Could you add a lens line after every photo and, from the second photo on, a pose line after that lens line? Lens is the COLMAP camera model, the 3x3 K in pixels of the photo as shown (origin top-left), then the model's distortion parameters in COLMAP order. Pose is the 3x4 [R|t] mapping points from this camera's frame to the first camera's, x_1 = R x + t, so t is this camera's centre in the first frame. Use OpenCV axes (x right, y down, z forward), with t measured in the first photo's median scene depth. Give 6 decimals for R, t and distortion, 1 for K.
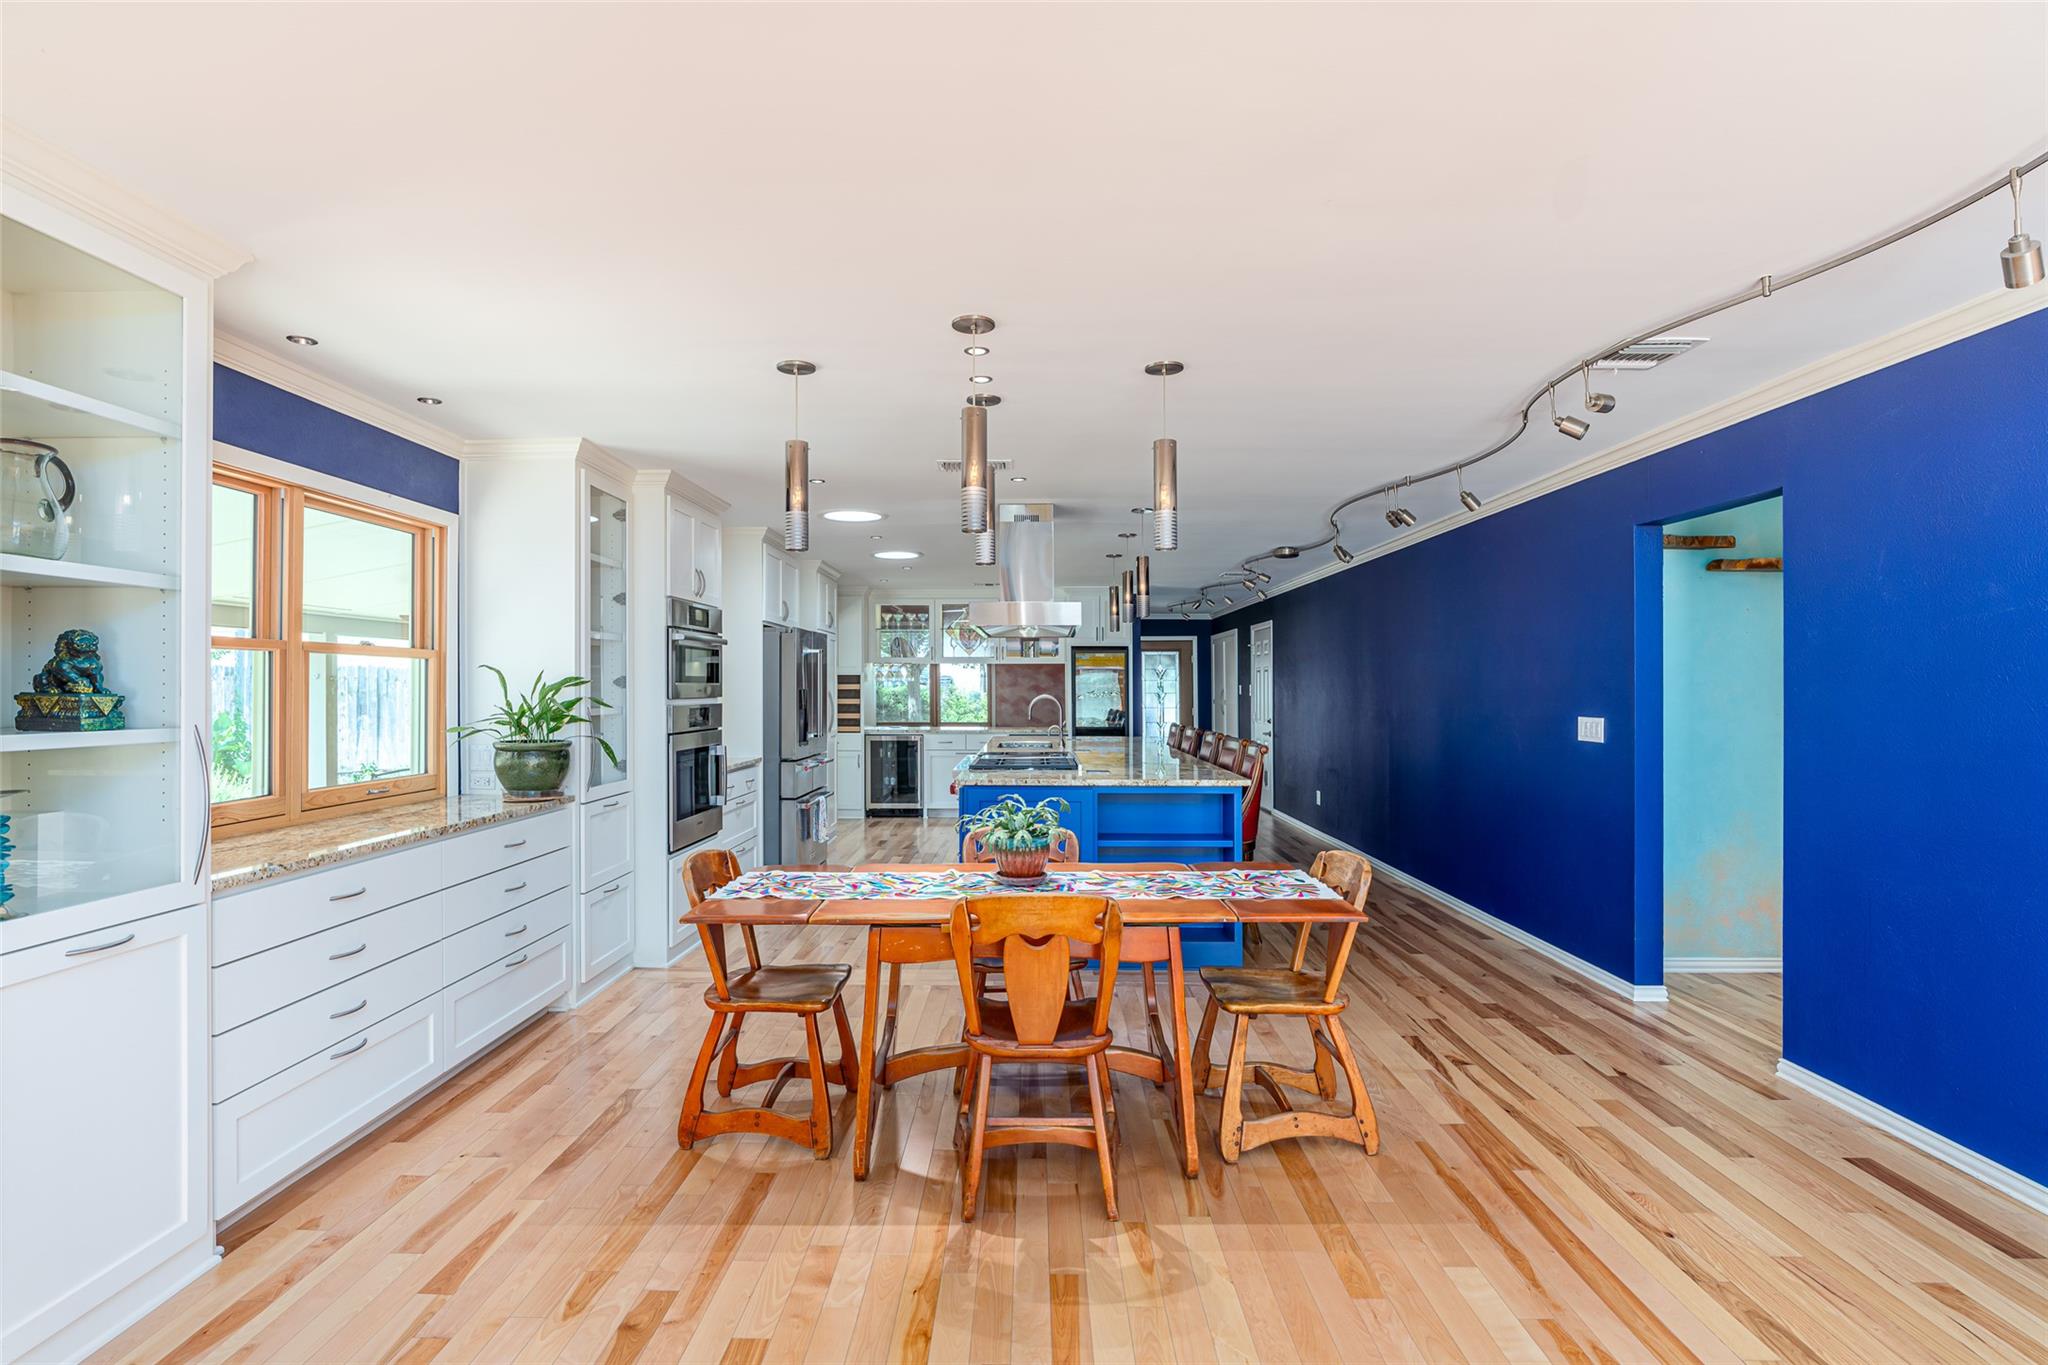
lens RADIAL K [[1007.3, 0, 1024.1], [0, 1007.3, 683.2], [0, 0, 1]] dist [-0.004509, -0.000266]
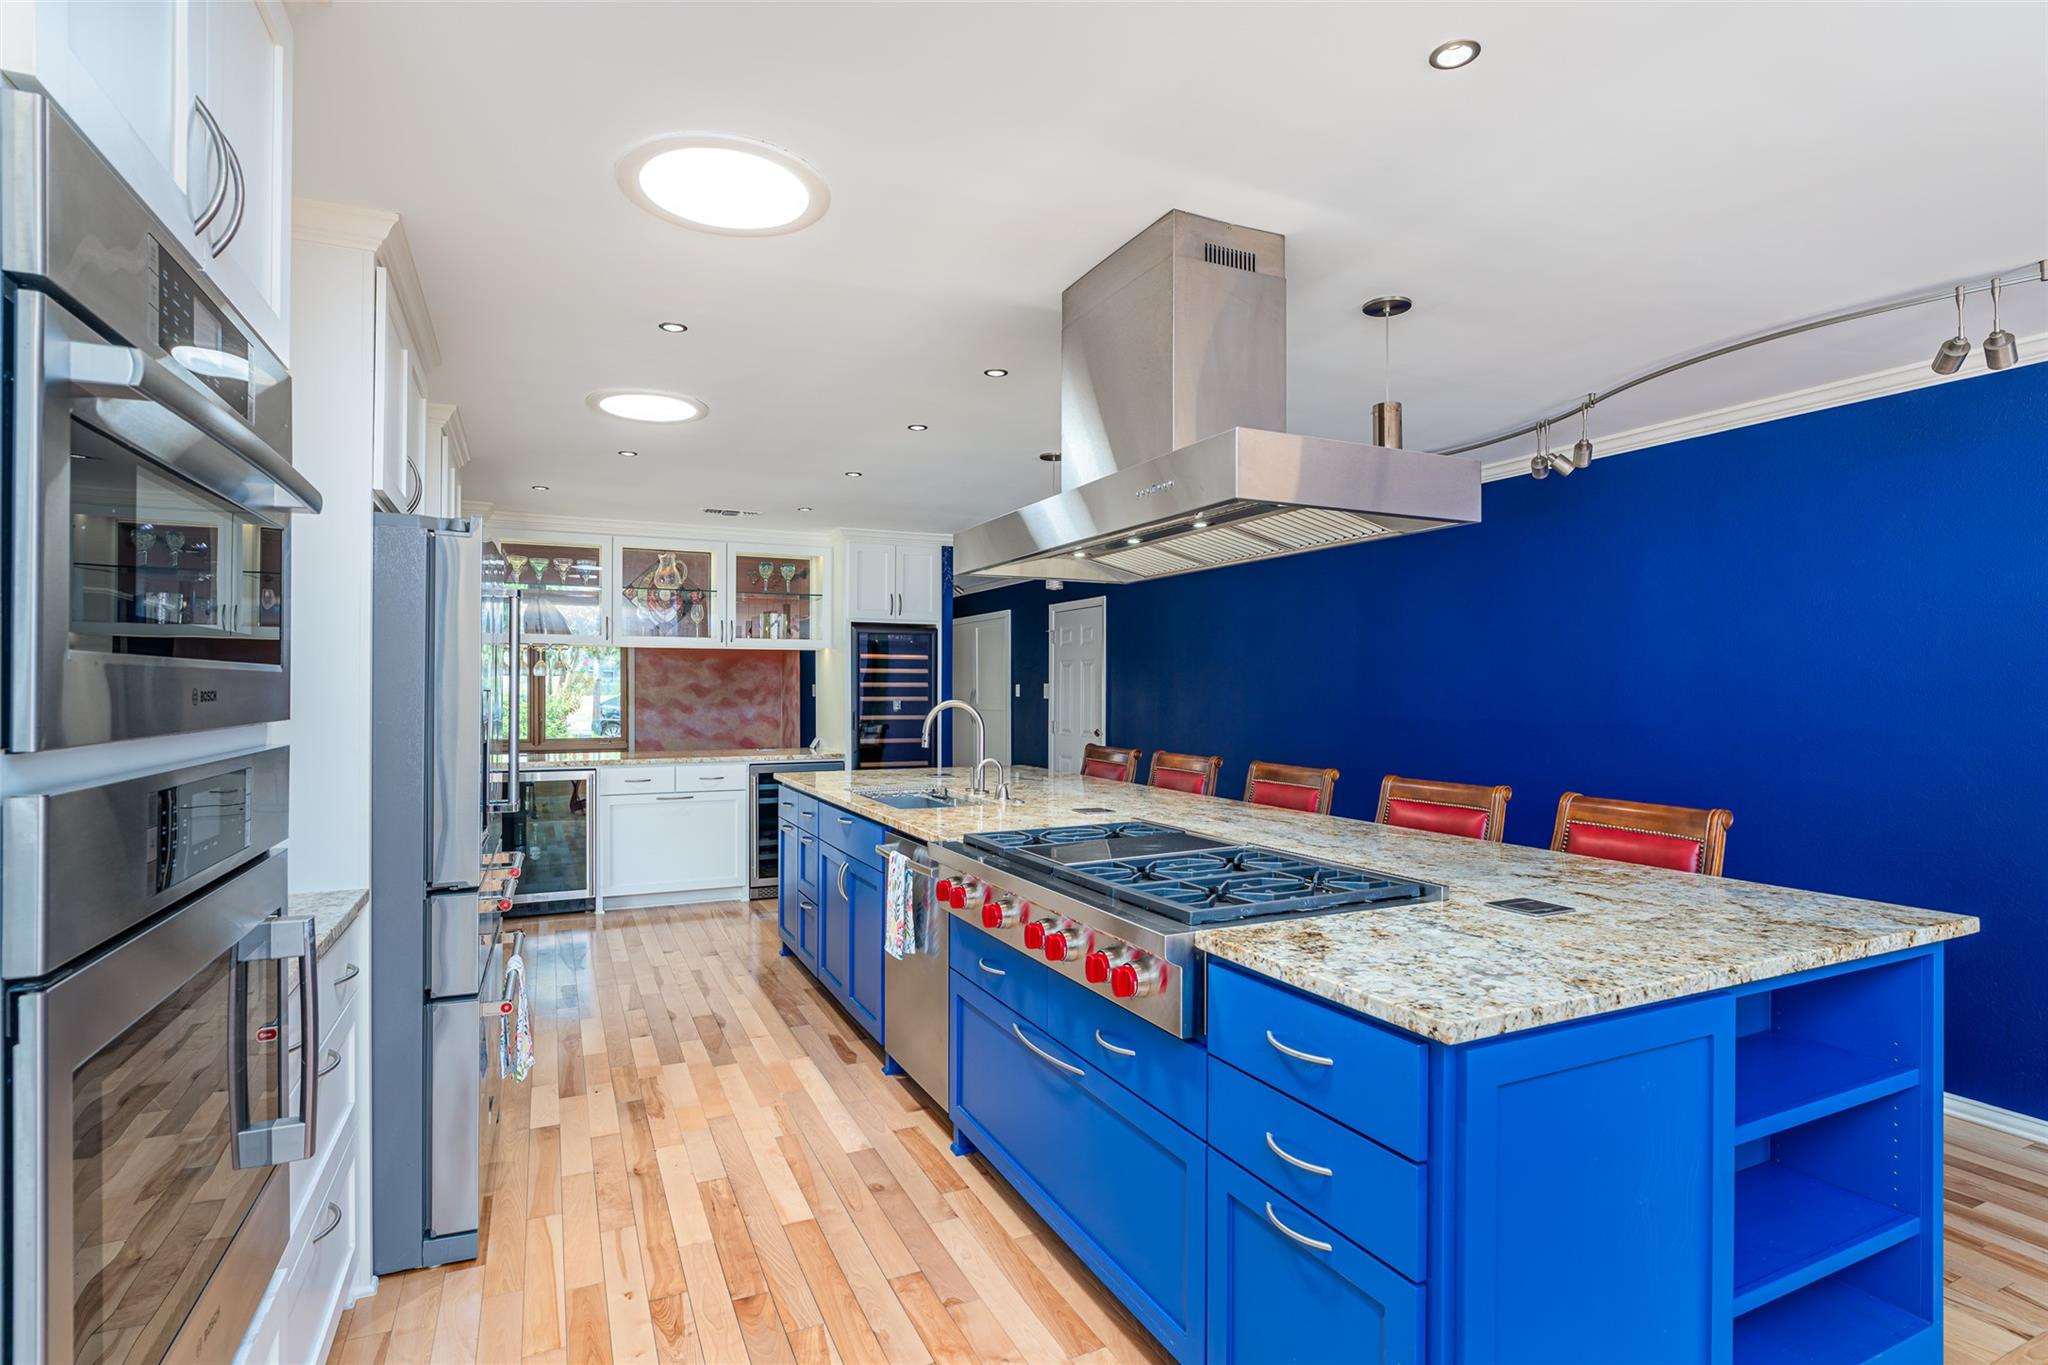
lens RADIAL K [[1007.3, 0, 1024.9], [0, 1007.3, 684.6], [0, 0, 1]] dist [-0.004509, -0.000266]
pose [[0.897605, 0.006148, 0.440758, -0.133618], [-0.006433, 0.999979, -0.000848, 0.002084], [-0.440754, -0.002074, 0.897626, 0.377075]]
